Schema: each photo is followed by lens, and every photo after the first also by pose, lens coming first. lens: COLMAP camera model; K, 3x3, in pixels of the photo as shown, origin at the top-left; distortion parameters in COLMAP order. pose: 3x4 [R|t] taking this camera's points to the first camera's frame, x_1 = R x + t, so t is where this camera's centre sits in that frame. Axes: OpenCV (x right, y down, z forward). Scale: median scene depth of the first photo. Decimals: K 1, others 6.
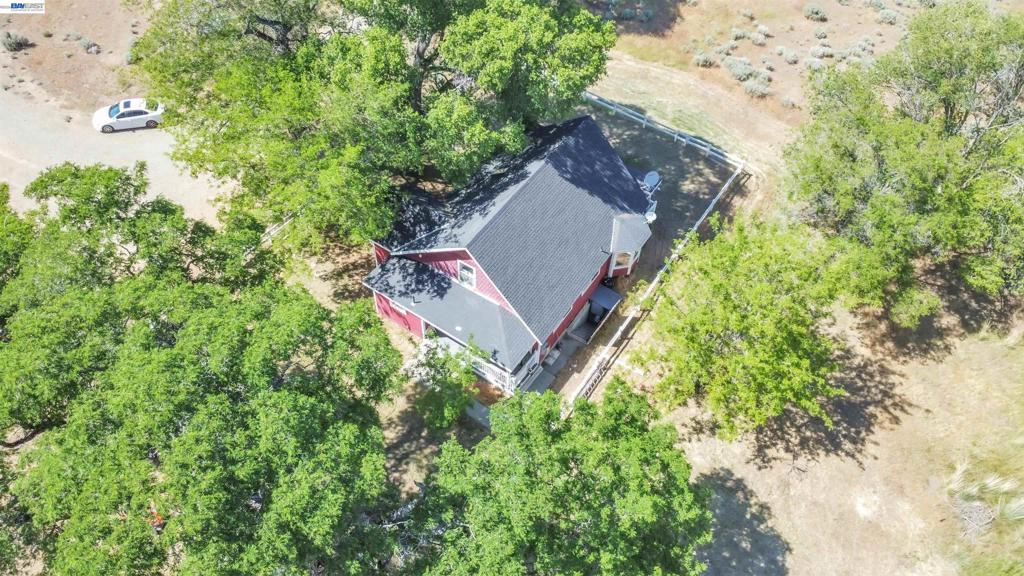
lens RADIAL K [[745.3, 0, 512.0], [0, 745.3, 288.0], [0, 0, 1]] dist [-0.015260, -0.031306]
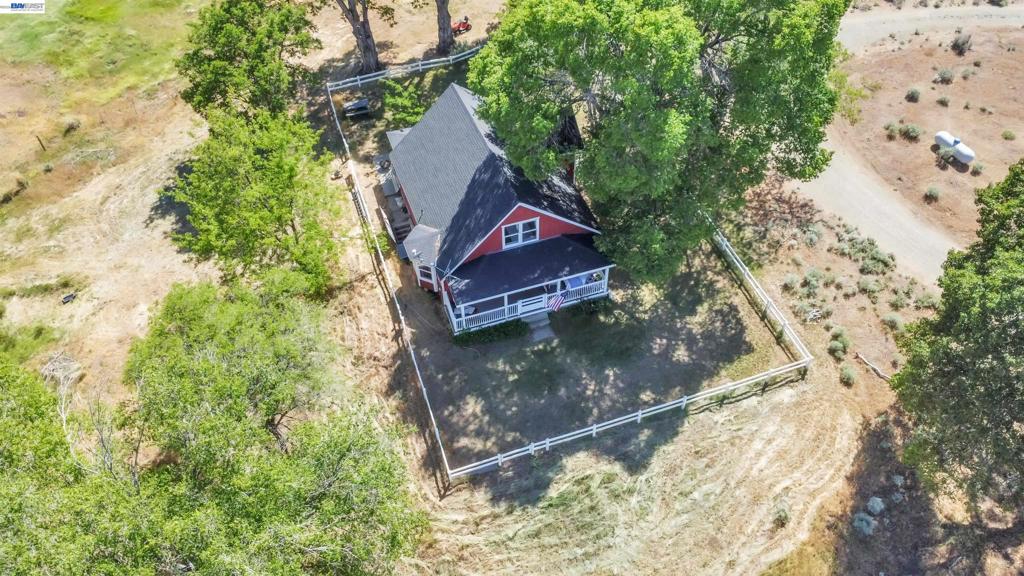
lens RADIAL K [[745.3, 0, 512.0], [0, 745.3, 288.0], [0, 0, 1]] dist [-0.015260, -0.031306]
pose [[-0.601859, 0.584405, -0.544276, 0.717115], [-0.613101, 0.098592, 0.783828, -1.001475], [0.511735, 0.805450, 0.298961, 0.865255]]
